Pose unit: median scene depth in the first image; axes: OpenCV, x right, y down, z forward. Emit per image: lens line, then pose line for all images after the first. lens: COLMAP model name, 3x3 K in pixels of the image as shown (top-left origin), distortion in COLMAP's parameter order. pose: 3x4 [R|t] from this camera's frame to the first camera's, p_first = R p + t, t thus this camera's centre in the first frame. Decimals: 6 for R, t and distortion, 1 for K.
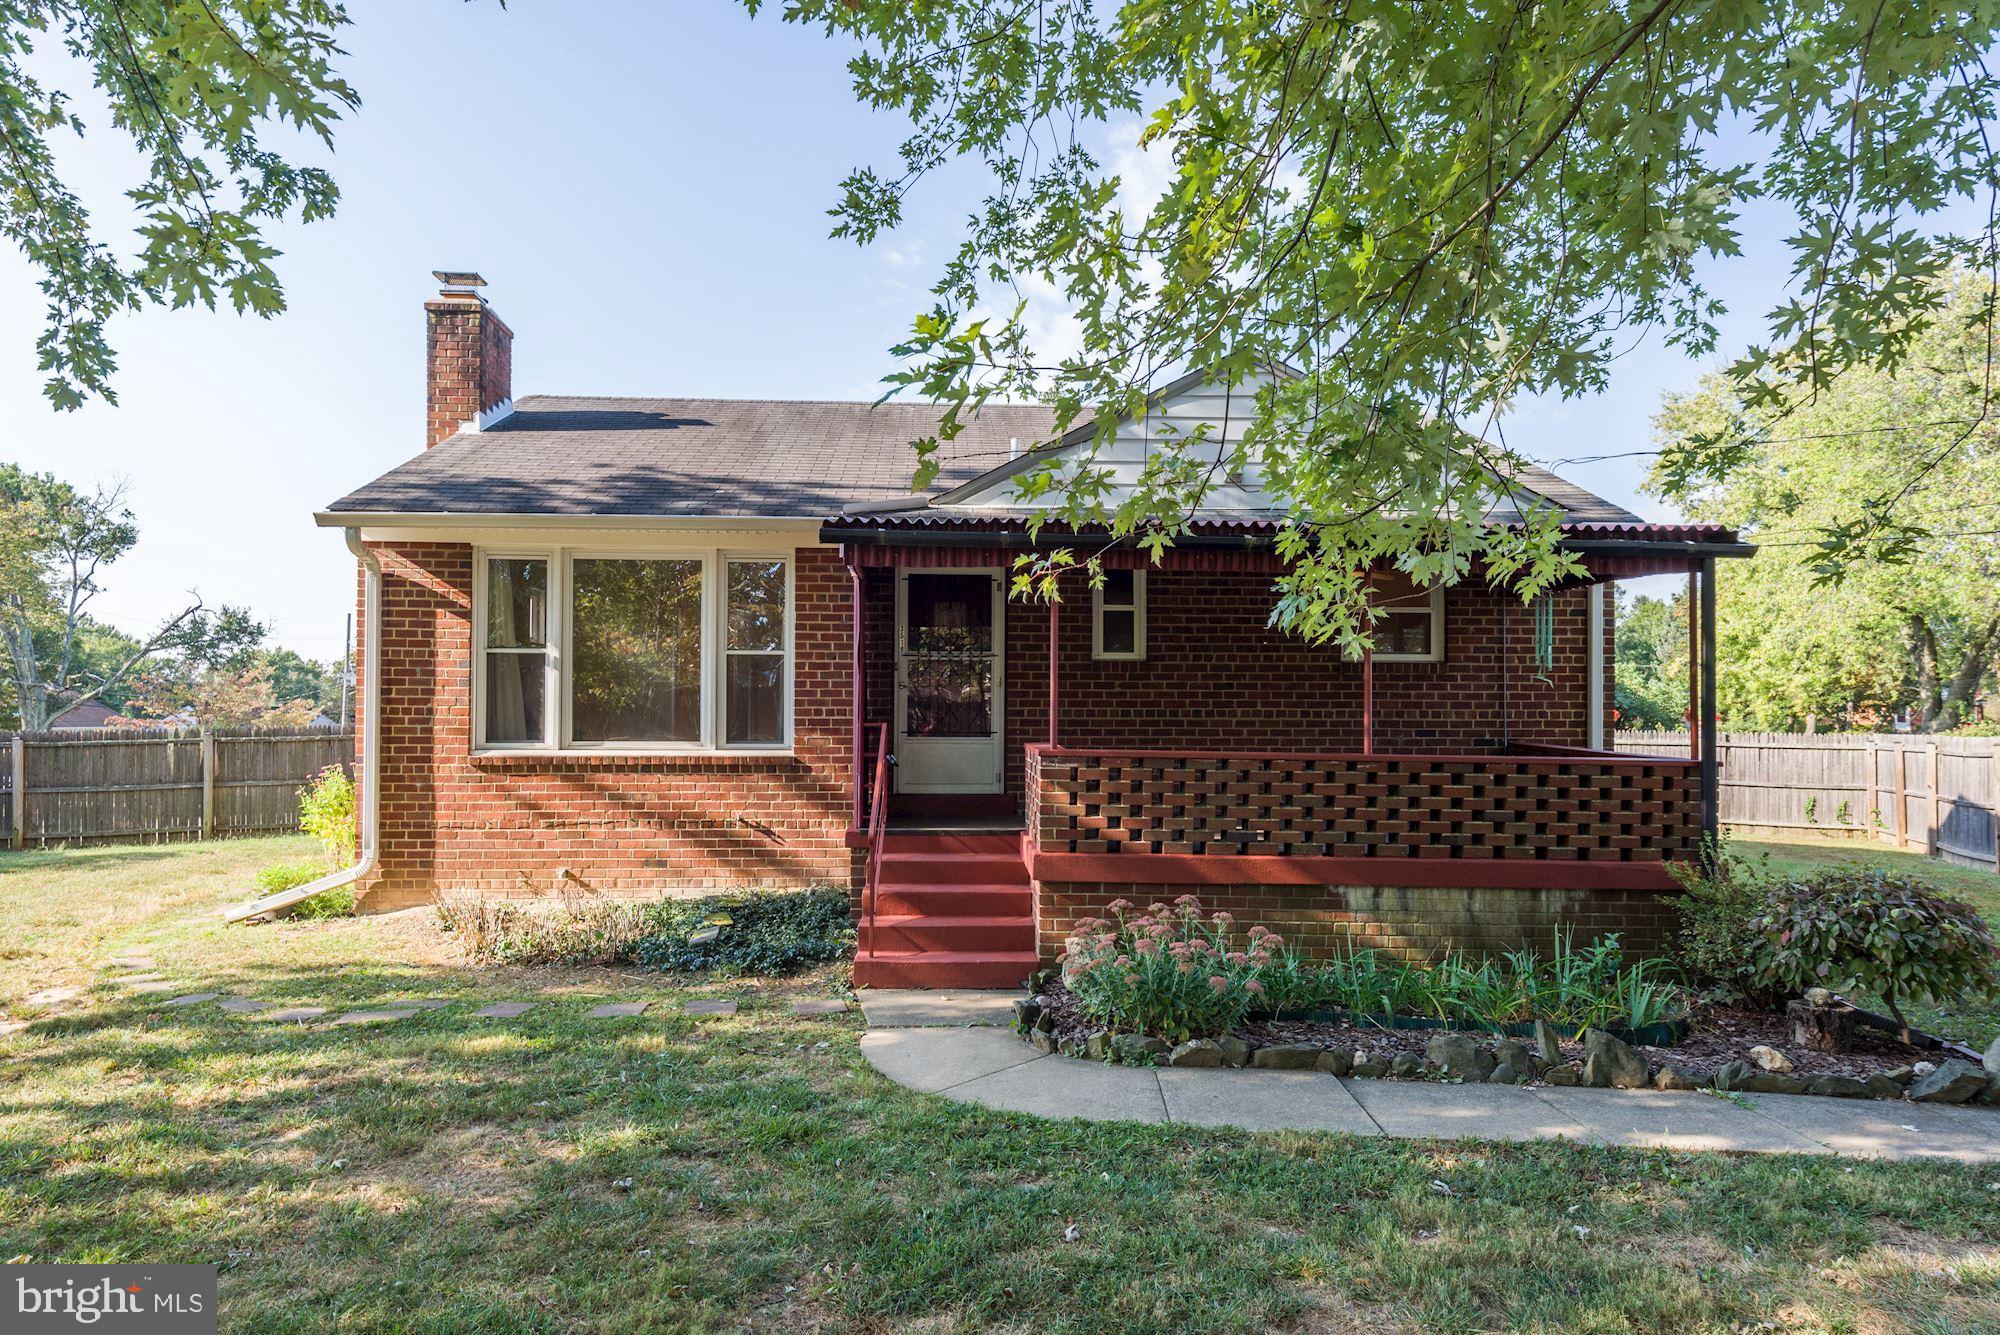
lens RADIAL K [[1112.9, 0, 1000.7], [0, 1112.9, 688.6], [0, 0, 1]] dist [0.012570, -0.002484]
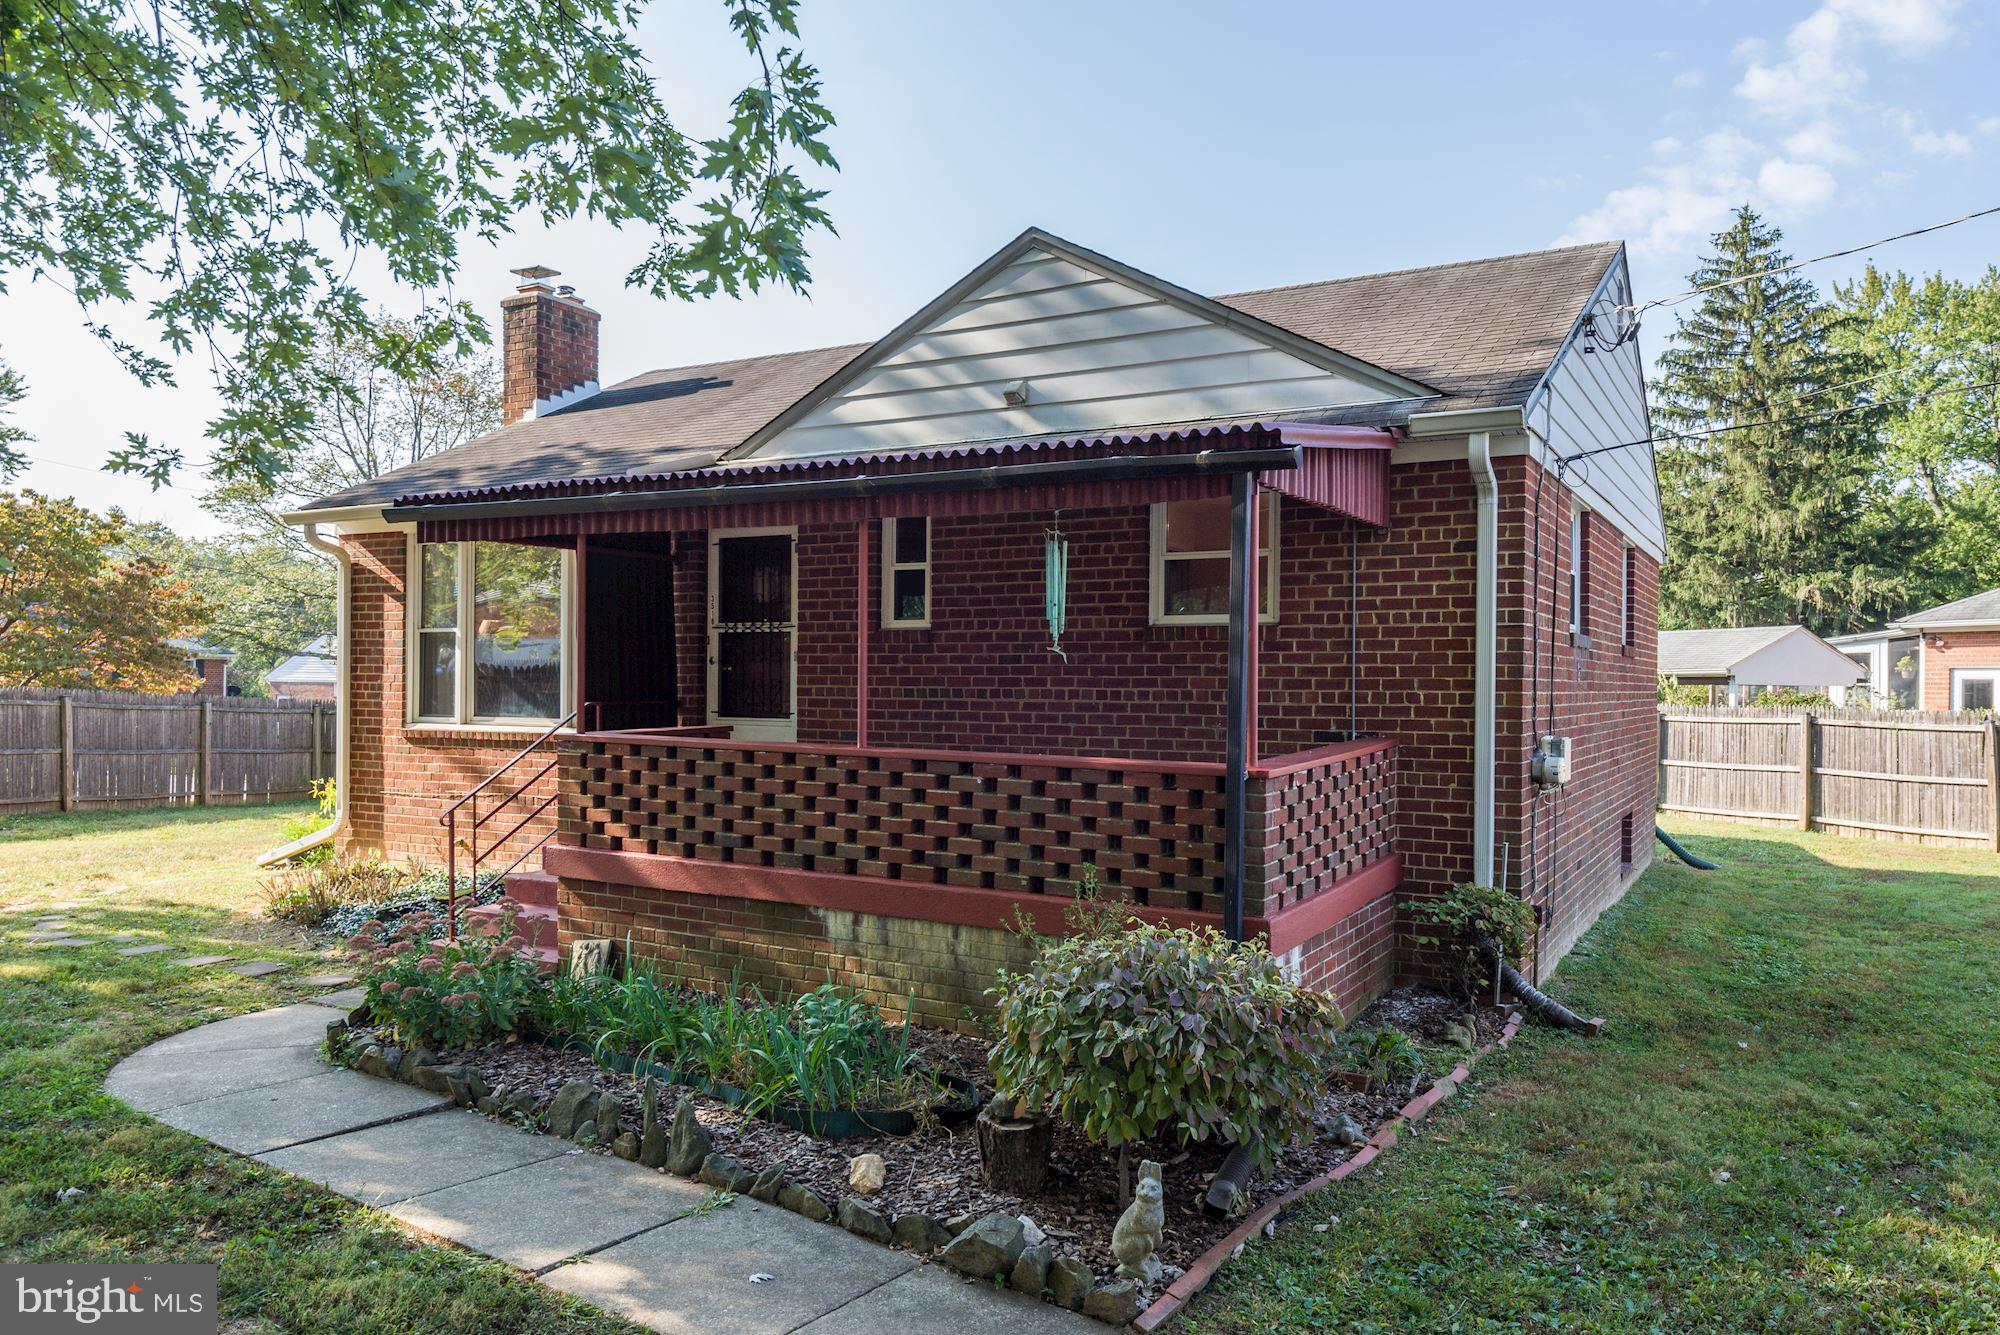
lens RADIAL K [[1344.1, 0, 1001.1], [0, 1344.1, 658.5], [0, 0, 1]] dist [-0.003291, 0.000073]
pose [[0.871274, -0.007910, -0.490733, 0.668108], [0.009498, 0.999955, 0.000745, -0.003332], [0.490704, -0.005311, 0.871310, 0.155077]]
